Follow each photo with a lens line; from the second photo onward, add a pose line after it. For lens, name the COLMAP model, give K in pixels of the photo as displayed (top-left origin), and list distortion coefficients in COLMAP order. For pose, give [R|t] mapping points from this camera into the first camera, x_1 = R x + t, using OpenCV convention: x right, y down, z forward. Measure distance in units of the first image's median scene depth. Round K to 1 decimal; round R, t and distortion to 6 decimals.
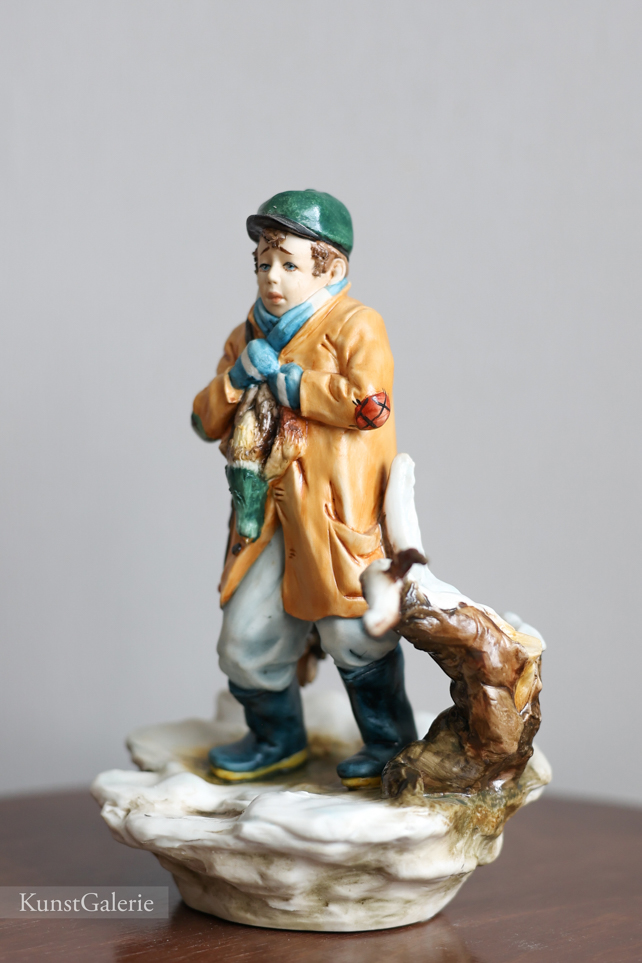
lens RADIAL K [[2575.5, 0, 321.0], [0, 2575.5, 481.5], [0, 0, 1]] dist [0.061270, 0.282078]
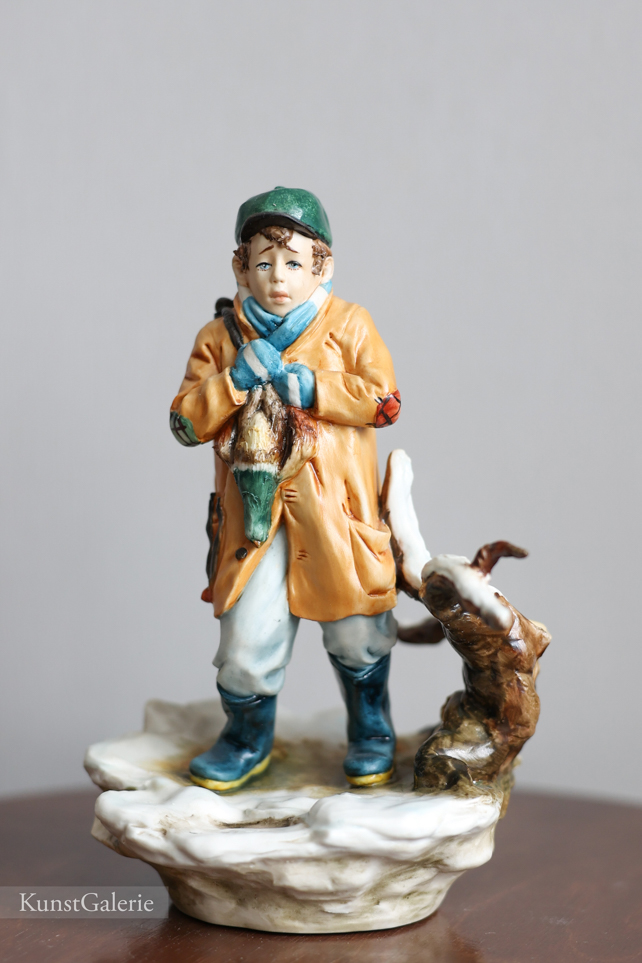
lens RADIAL K [[2575.5, 0, 321.0], [0, 2575.5, 481.5], [0, 0, 1]] dist [0.061270, 0.282078]
pose [[0.906449, -0.043725, 0.420046, -0.422887], [0.041364, 0.999036, 0.014731, -0.014665], [-0.420285, 0.004022, 0.907383, 0.099152]]
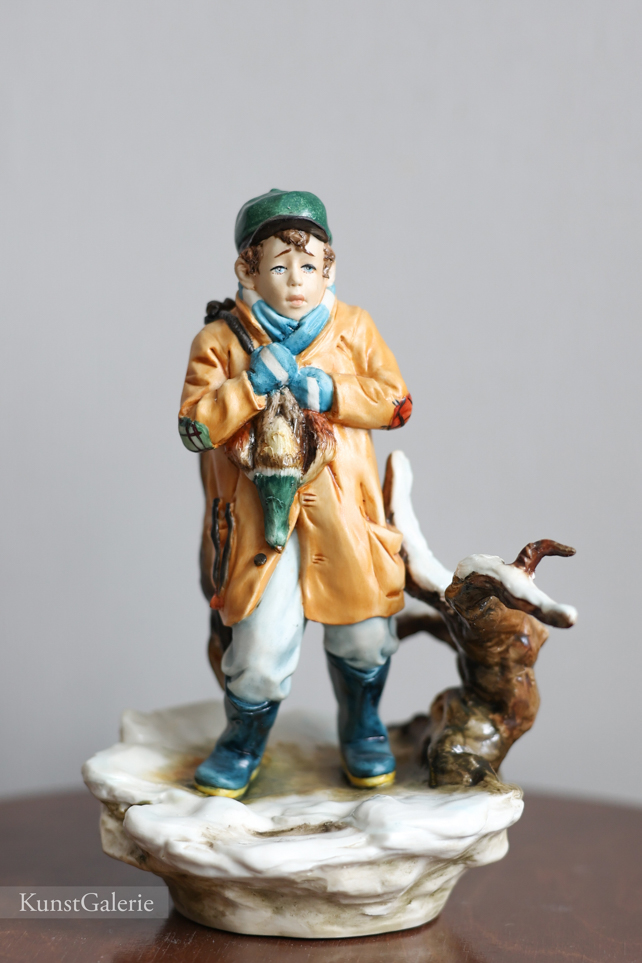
lens RADIAL K [[2575.5, 0, 321.0], [0, 2575.5, 481.5], [0, 0, 1]] dist [0.061270, 0.282078]
pose [[0.766411, -0.066782, 0.638870, -0.644863], [0.057739, 0.997717, 0.035027, -0.036506], [-0.639751, 0.010043, 0.768517, 0.242076]]
